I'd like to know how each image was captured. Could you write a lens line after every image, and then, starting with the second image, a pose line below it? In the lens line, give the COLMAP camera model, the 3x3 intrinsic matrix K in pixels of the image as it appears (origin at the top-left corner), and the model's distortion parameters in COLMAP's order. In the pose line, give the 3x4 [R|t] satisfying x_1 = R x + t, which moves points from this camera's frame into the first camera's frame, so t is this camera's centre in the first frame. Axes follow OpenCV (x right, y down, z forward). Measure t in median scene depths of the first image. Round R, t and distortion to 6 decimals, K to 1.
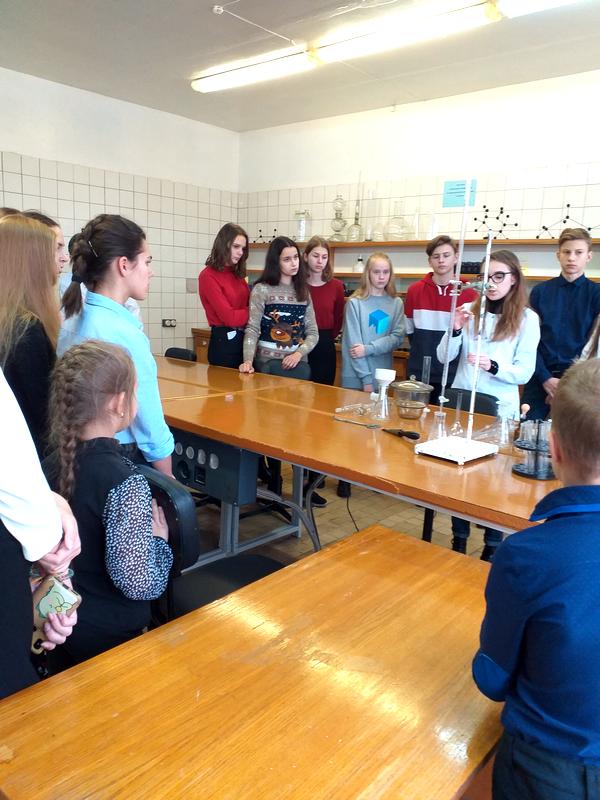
lens RADIAL K [[629.7, 0, 296.2], [0, 629.7, 407.1], [0, 0, 1]] dist [0.047667, -0.063973]
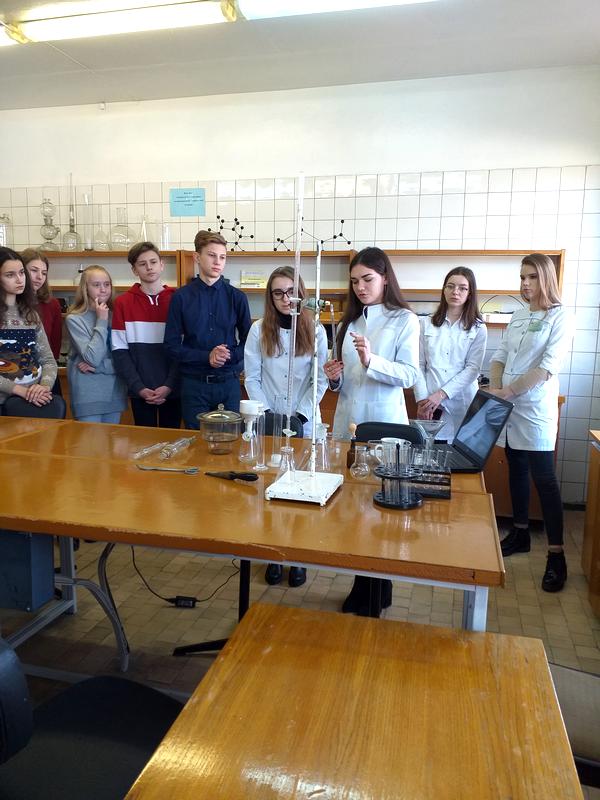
lens RADIAL K [[629.7, 0, 304.1], [0, 629.7, 401.0], [0, 0, 1]] dist [0.047667, -0.063973]
pose [[0.880642, -0.104655, 0.462079, -0.064313], [0.116344, 0.993204, 0.003215, -0.024895], [-0.459275, 0.050929, 0.886833, 0.097482]]
